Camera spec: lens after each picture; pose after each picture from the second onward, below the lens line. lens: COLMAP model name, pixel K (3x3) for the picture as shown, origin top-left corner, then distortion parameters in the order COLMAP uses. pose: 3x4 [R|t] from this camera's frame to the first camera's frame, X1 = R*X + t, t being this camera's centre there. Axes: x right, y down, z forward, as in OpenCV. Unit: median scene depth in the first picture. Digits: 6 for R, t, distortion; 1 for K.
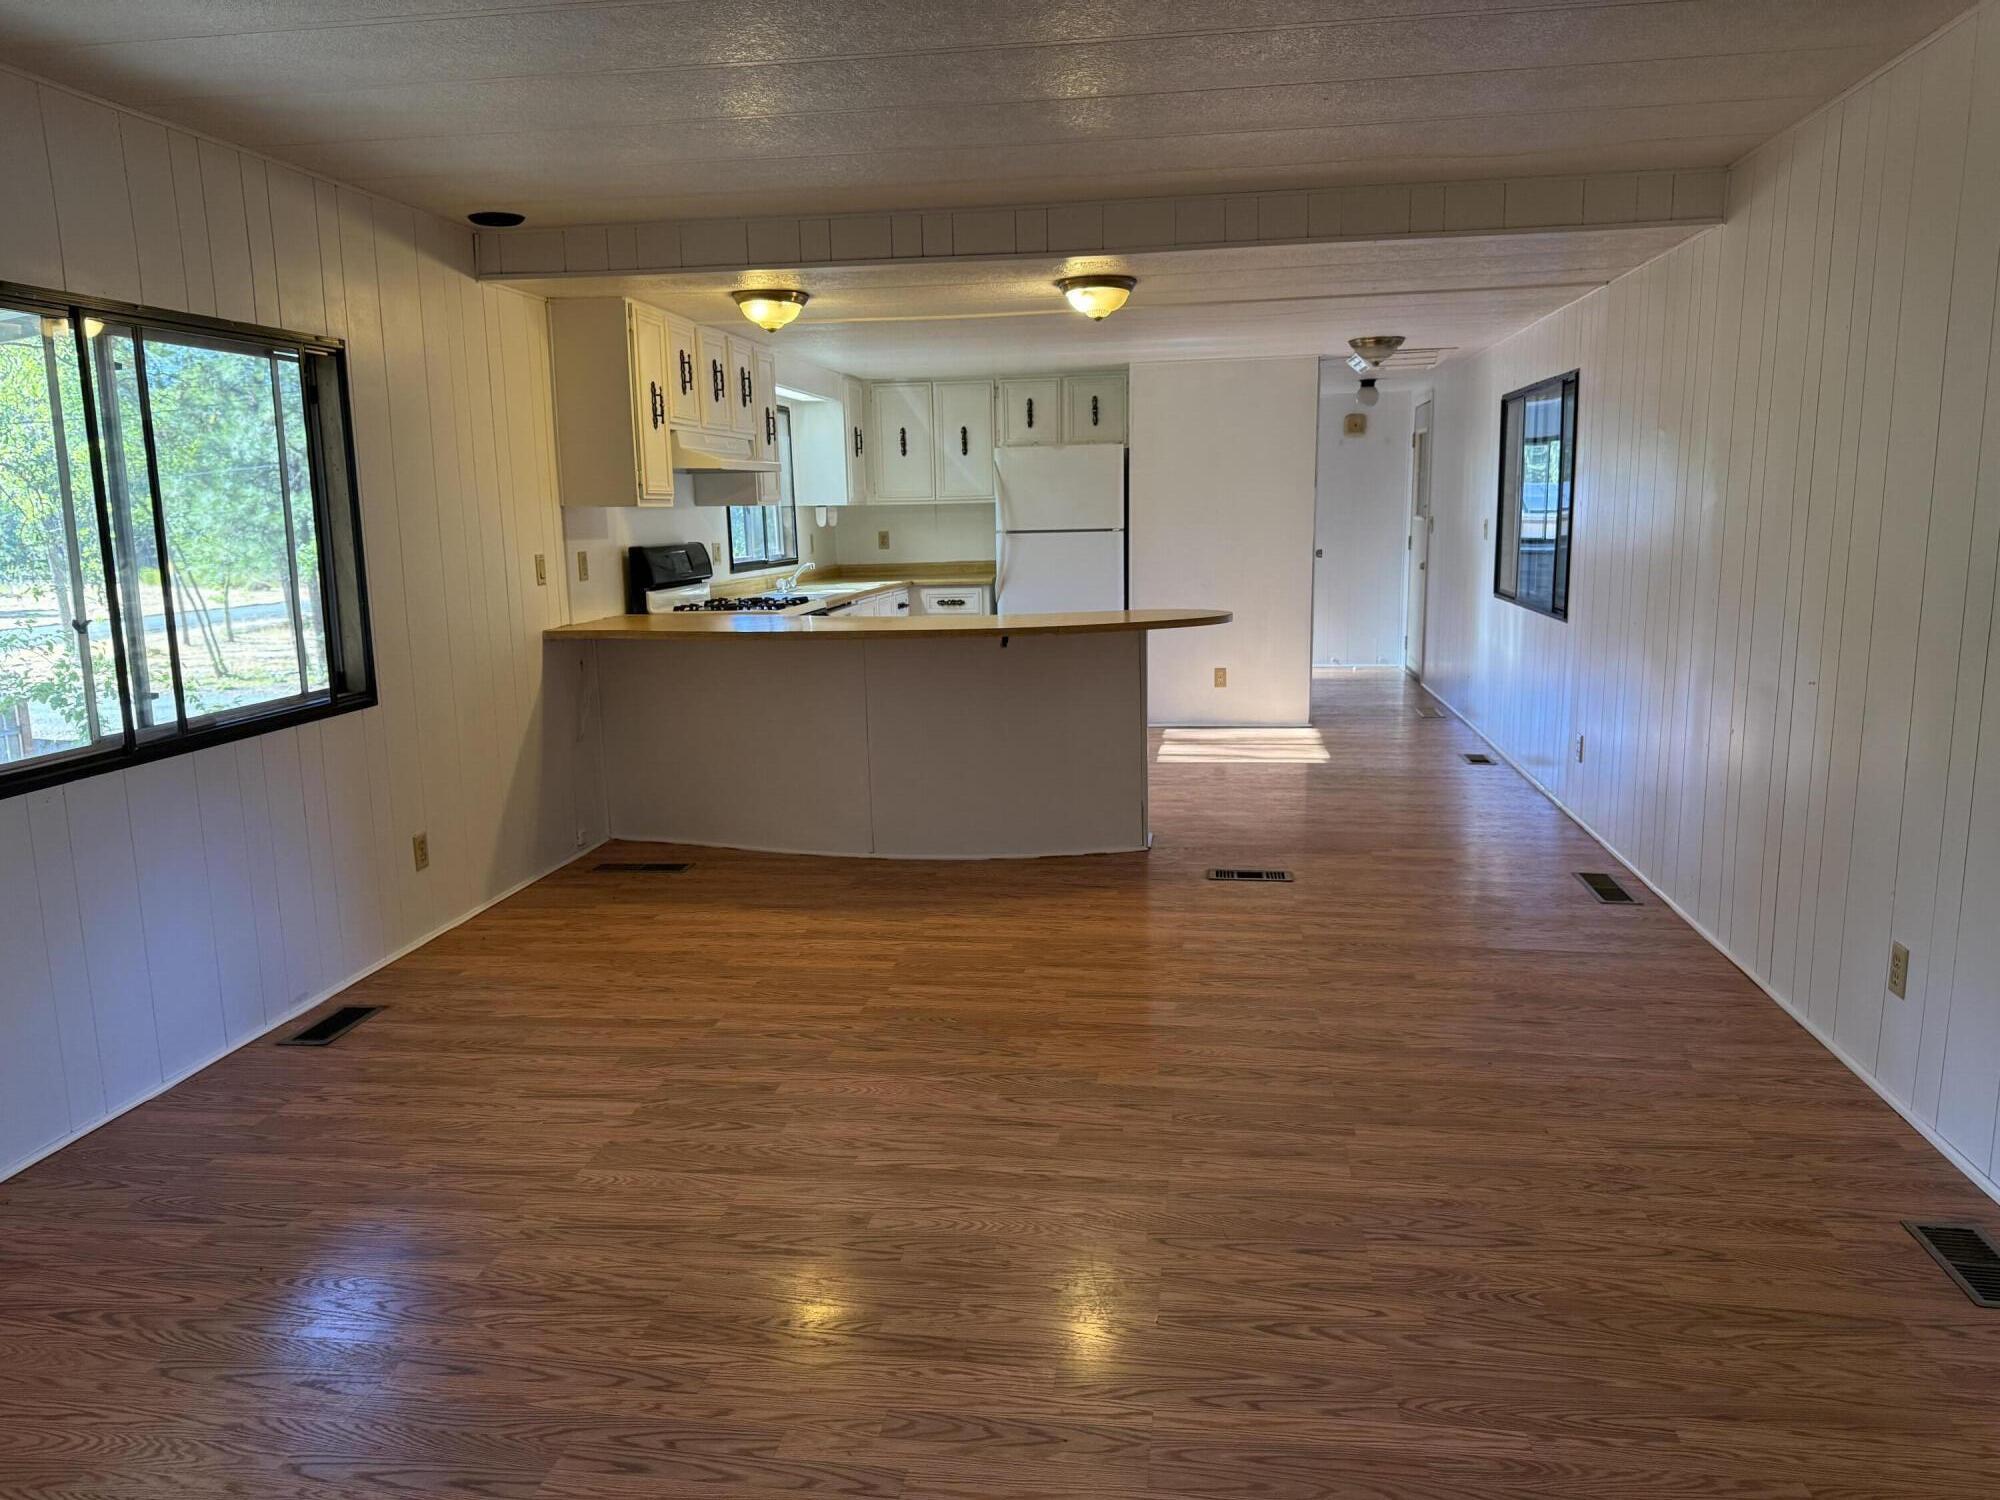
lens RADIAL K [[1414.4, 0, 1017.8], [0, 1414.4, 747.0], [0, 0, 1]] dist [0.040570, -0.038645]
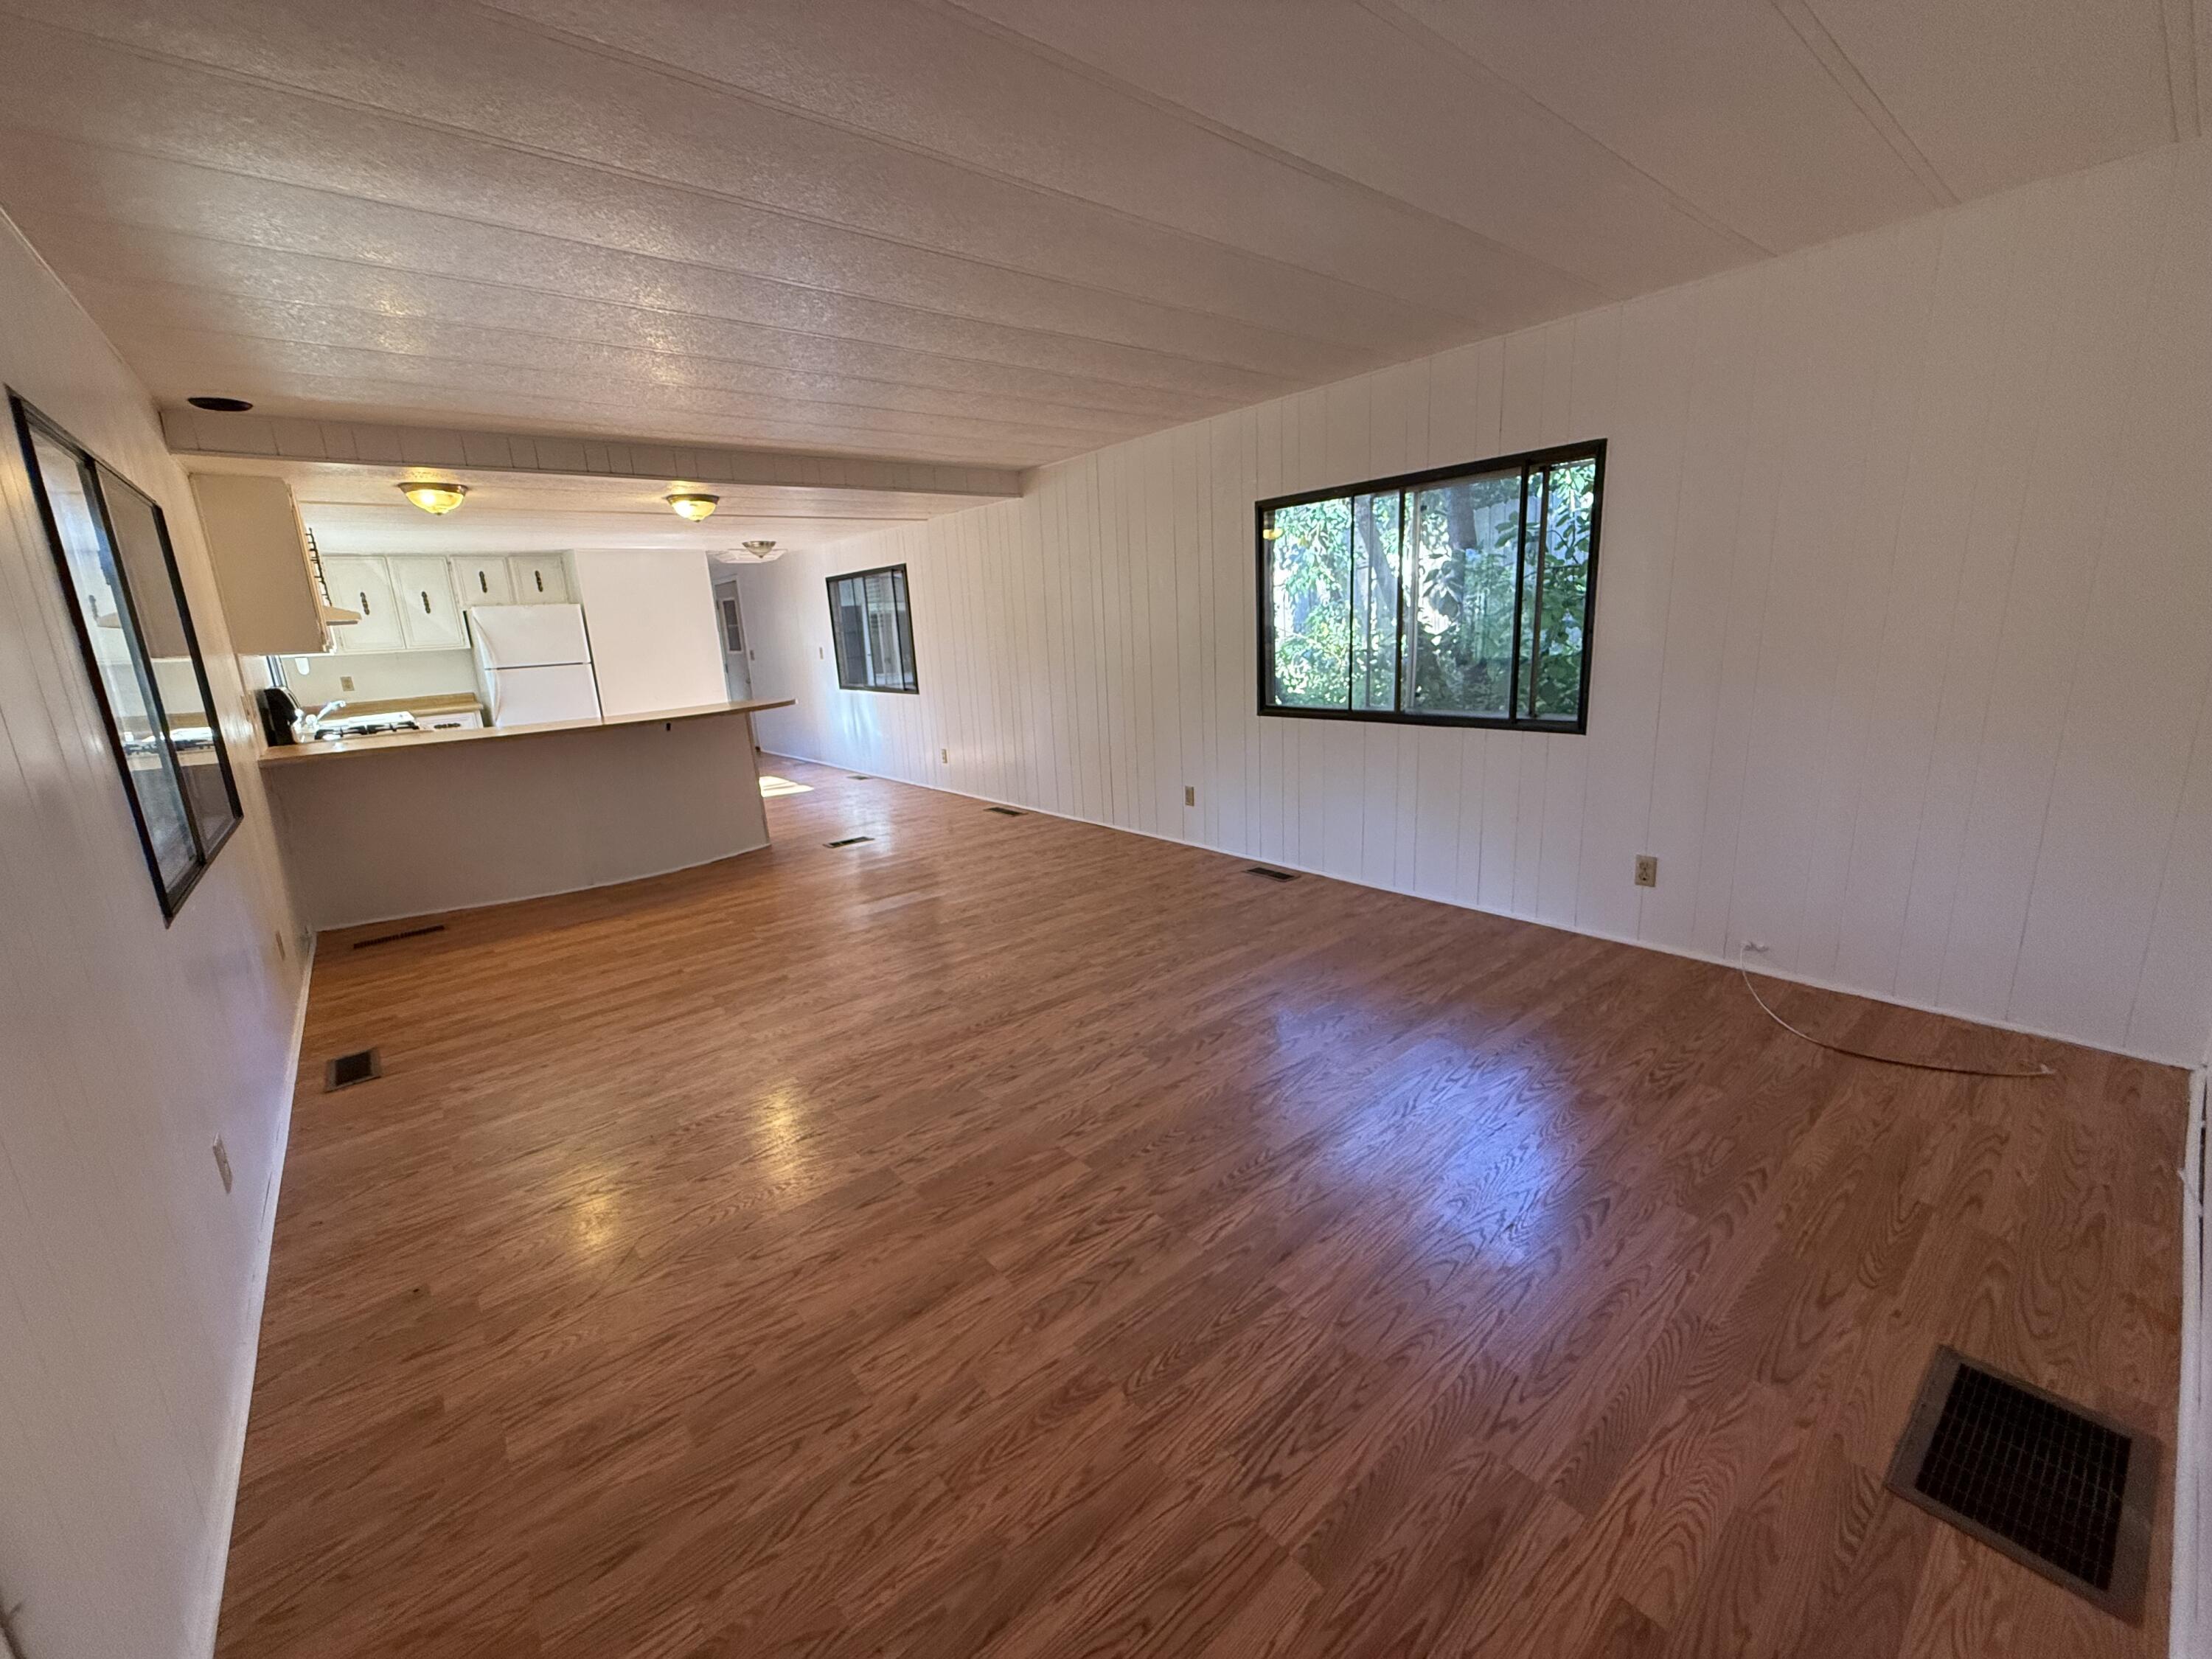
lens RADIAL K [[886.7, 0, 1116.1], [0, 886.7, 811.5], [0, 0, 1]] dist [-0.002572, 0.000435]
pose [[0.663047, -0.172110, 0.728524, -0.542959], [0.164329, 0.982936, 0.082654, 0.021118], [-0.730318, 0.064914, 0.680016, -0.009997]]
